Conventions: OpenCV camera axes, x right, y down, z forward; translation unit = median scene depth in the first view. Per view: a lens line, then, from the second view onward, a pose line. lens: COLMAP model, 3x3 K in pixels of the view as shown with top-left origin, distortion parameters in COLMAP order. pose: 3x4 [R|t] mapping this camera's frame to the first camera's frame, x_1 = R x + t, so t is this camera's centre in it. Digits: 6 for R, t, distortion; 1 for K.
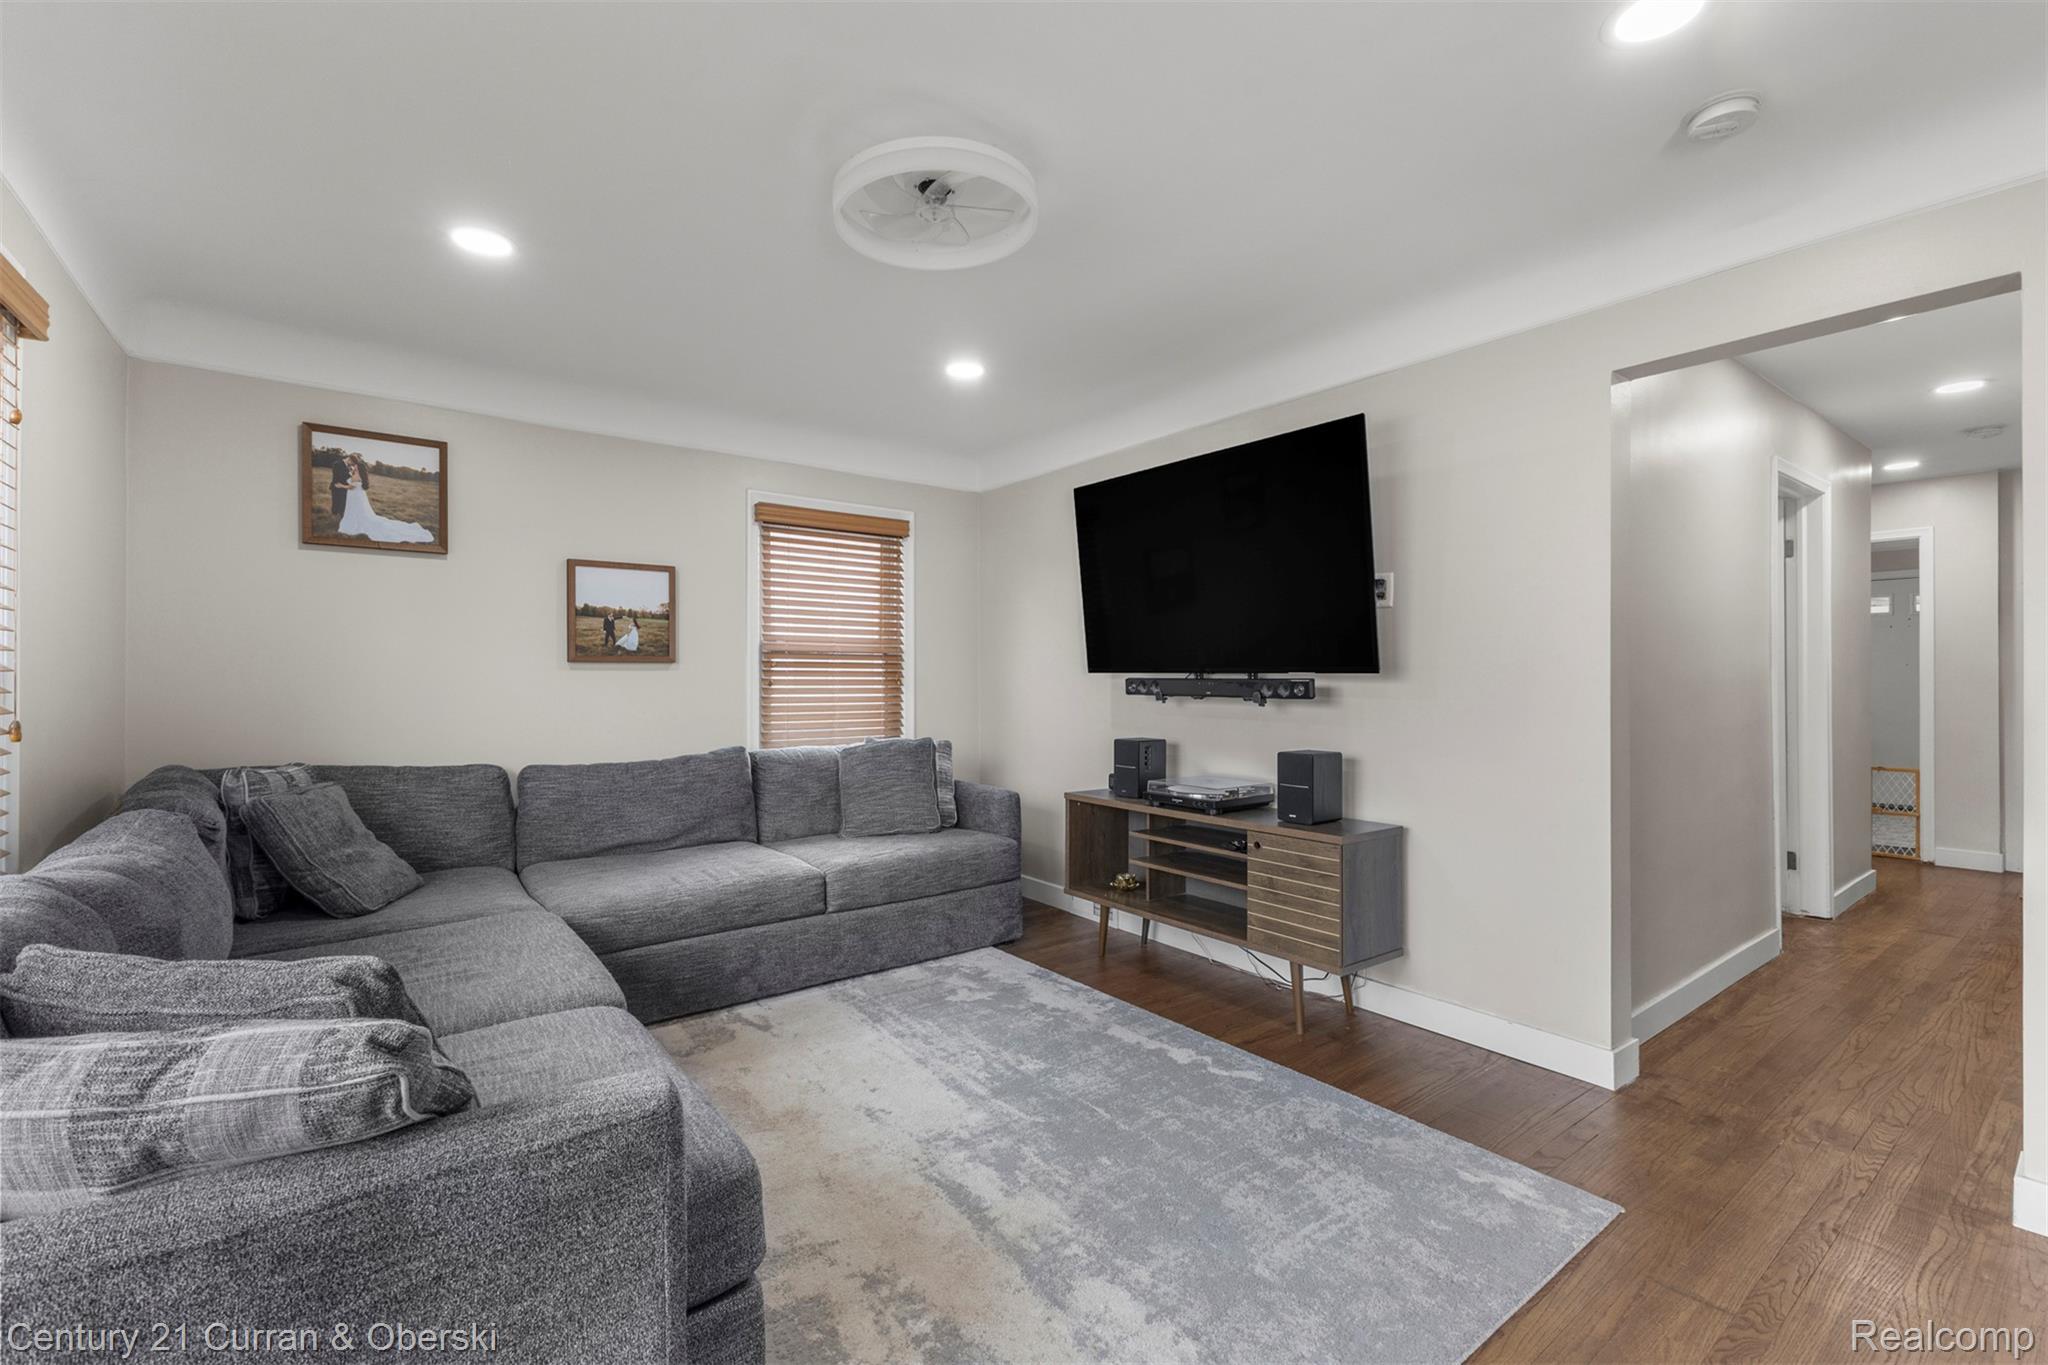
lens RADIAL K [[881.2, 0, 1027.4], [0, 881.2, 675.1], [0, 0, 1]] dist [0.009441, -0.000896]
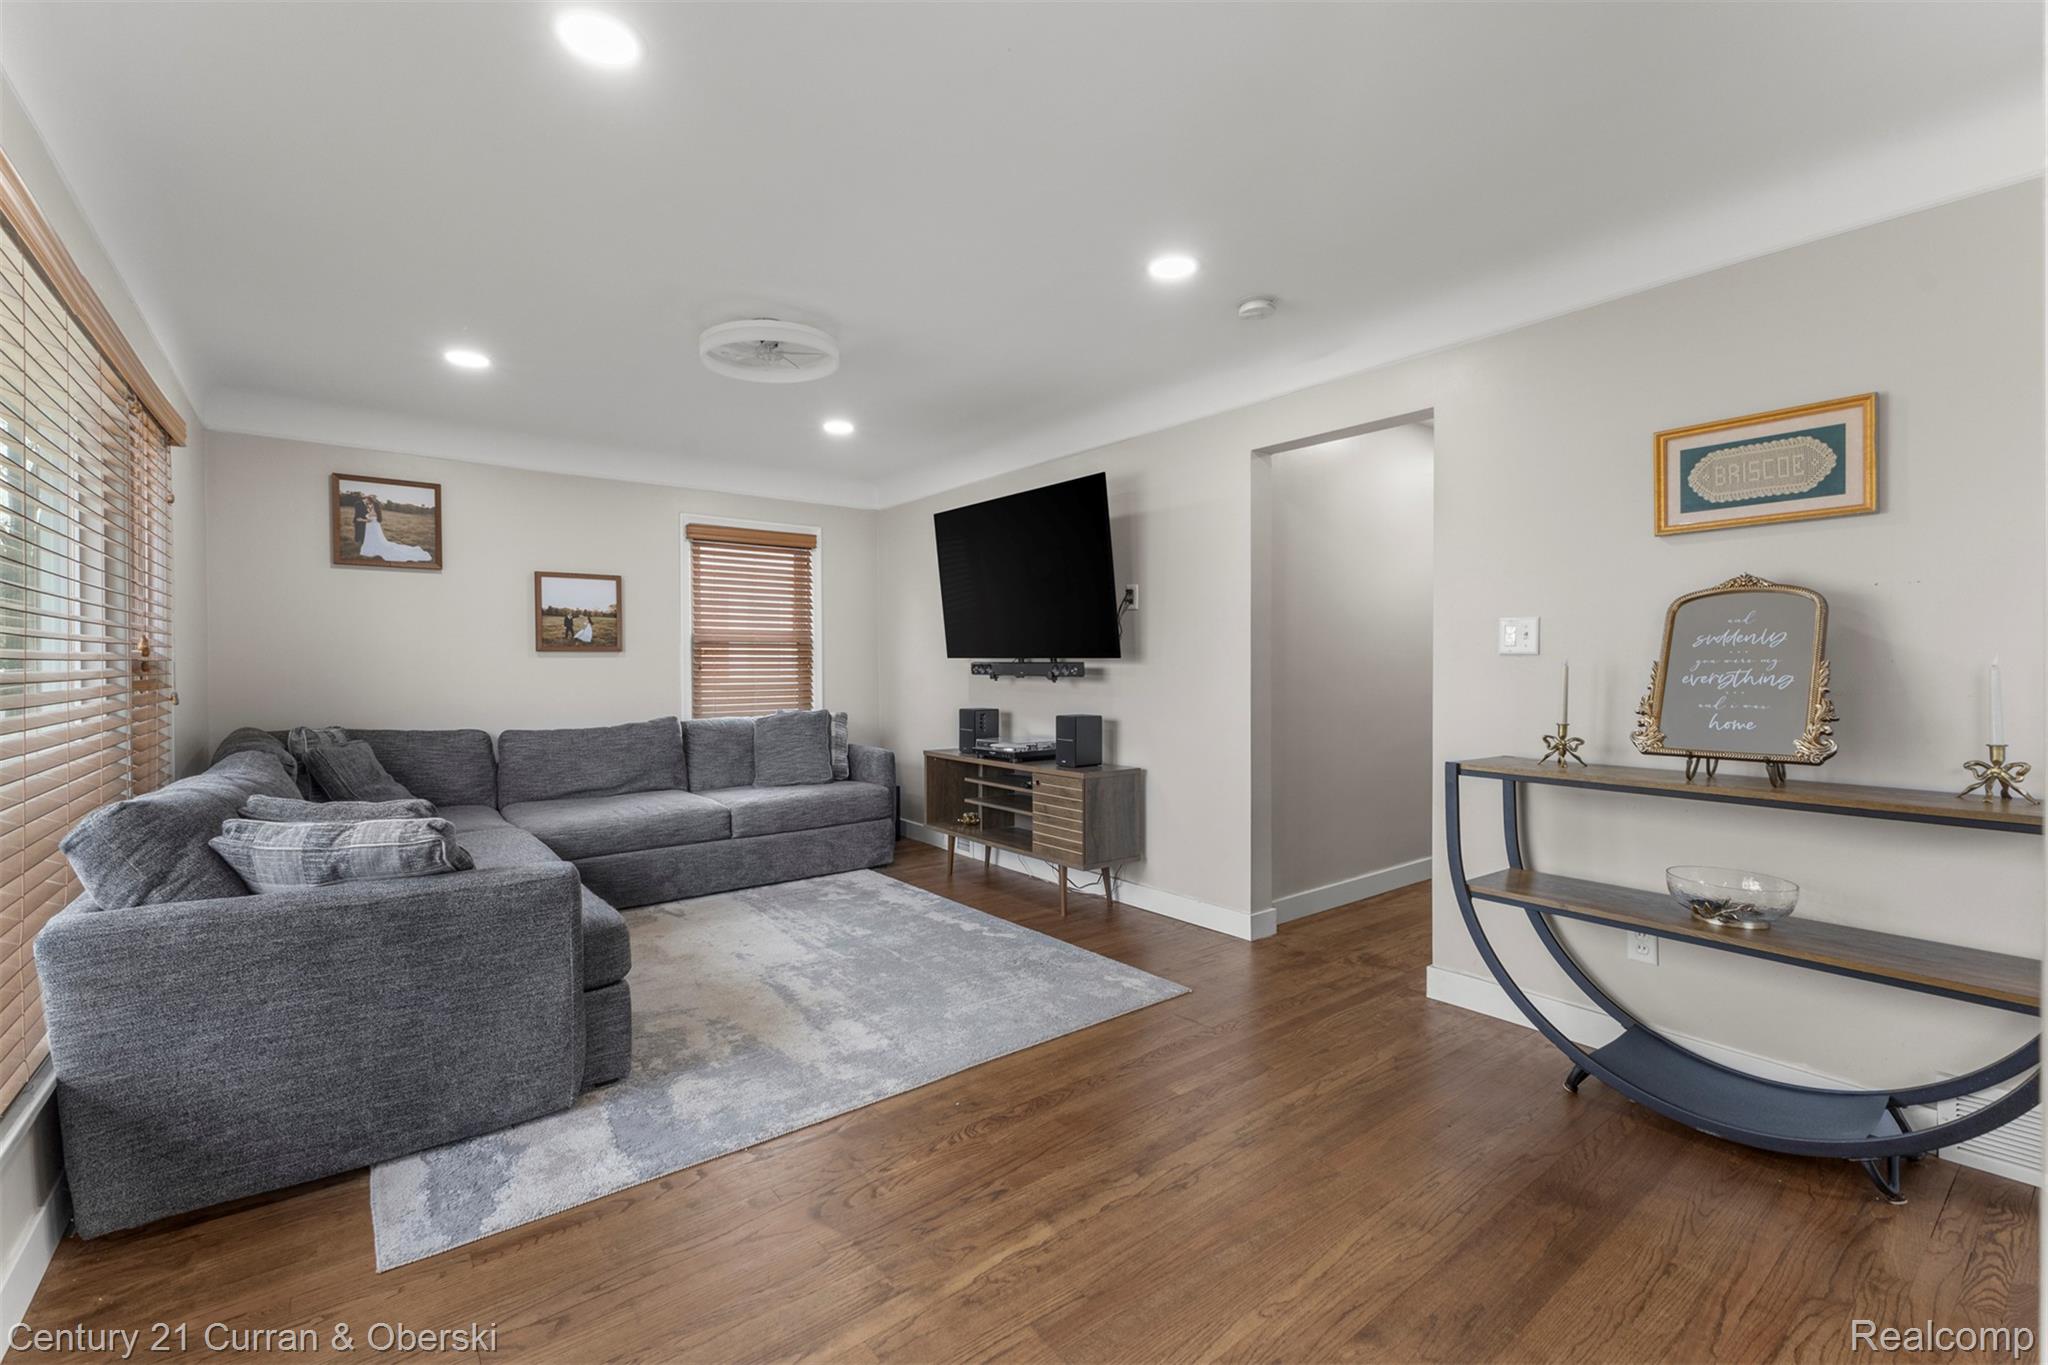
lens RADIAL K [[886.4, 0, 1024.5], [0, 886.4, 672.2], [0, 0, 1]] dist [0.011857, 0.000601]
pose [[0.999954, -0.004095, 0.008616, 0.202468], [0.003973, 0.999892, 0.014134, 0.000190], [-0.008673, -0.014099, 0.999863, -0.341770]]
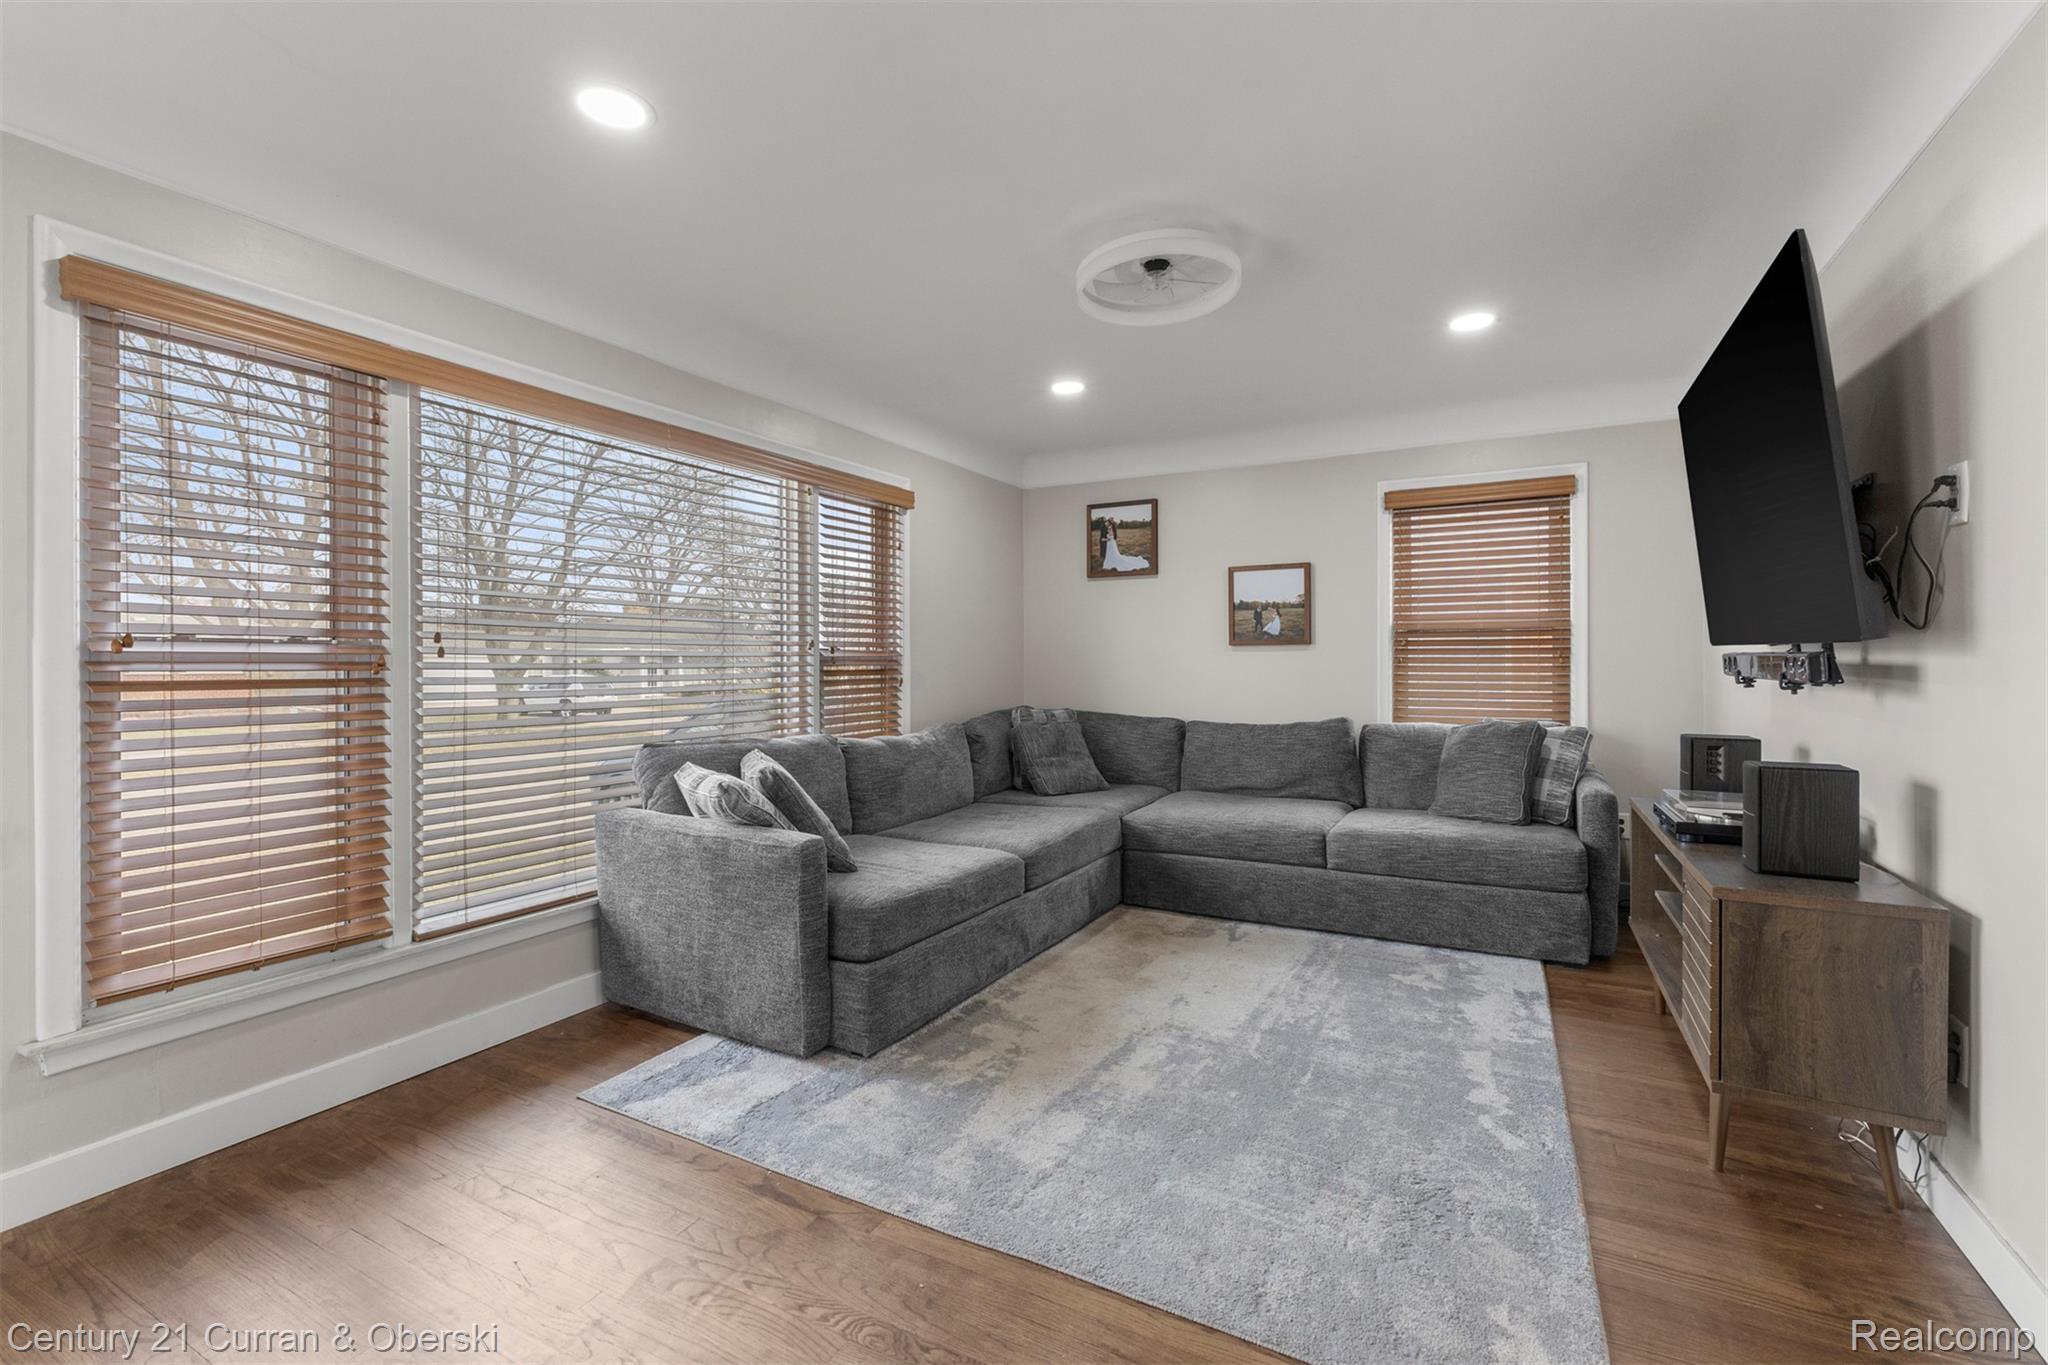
lens RADIAL K [[879.1, 0, 1022.4], [0, 879.1, 666.7], [0, 0, 1]] dist [0.004033, 0.000040]
pose [[0.408679, 0.003147, -0.912673, 0.611826], [0.008104, 0.999942, 0.007077, 0.005700], [0.912642, -0.010289, 0.408629, 0.199841]]
